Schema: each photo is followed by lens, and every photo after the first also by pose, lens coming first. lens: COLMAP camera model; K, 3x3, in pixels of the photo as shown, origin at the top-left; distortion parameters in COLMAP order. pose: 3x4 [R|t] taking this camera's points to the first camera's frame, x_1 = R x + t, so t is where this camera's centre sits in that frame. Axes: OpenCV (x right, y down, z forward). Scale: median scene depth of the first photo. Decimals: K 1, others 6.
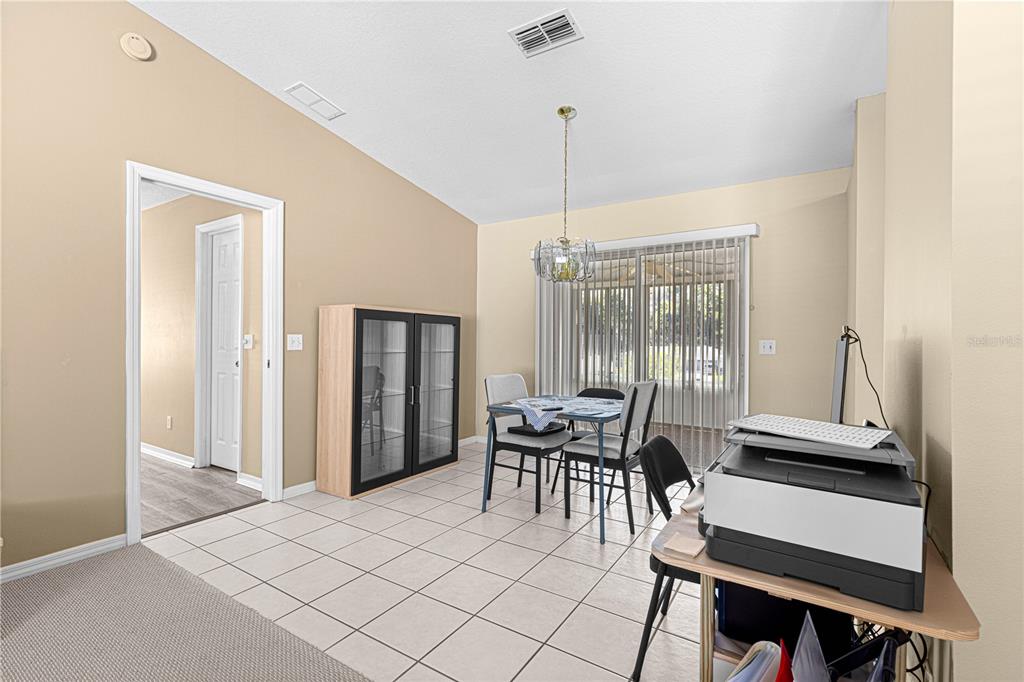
lens RADIAL K [[463.6, 0, 512.0], [0, 463.6, 341.0], [0, 0, 1]] dist [0.000544, -0.000277]
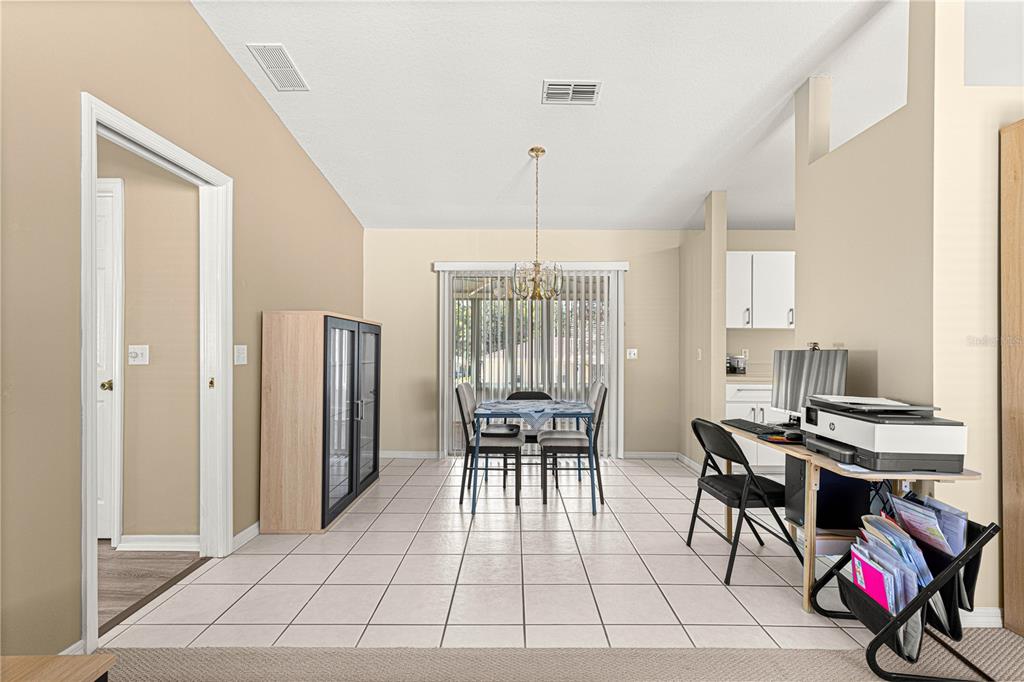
lens RADIAL K [[462.9, 0, 509.6], [0, 462.9, 346.5], [0, 0, 1]] dist [0.003659, -0.000422]
pose [[0.841717, -0.002020, 0.539914, -0.510686], [0.004209, 0.999987, -0.002821, -0.007543], [-0.539902, 0.004647, 0.841715, 0.066481]]
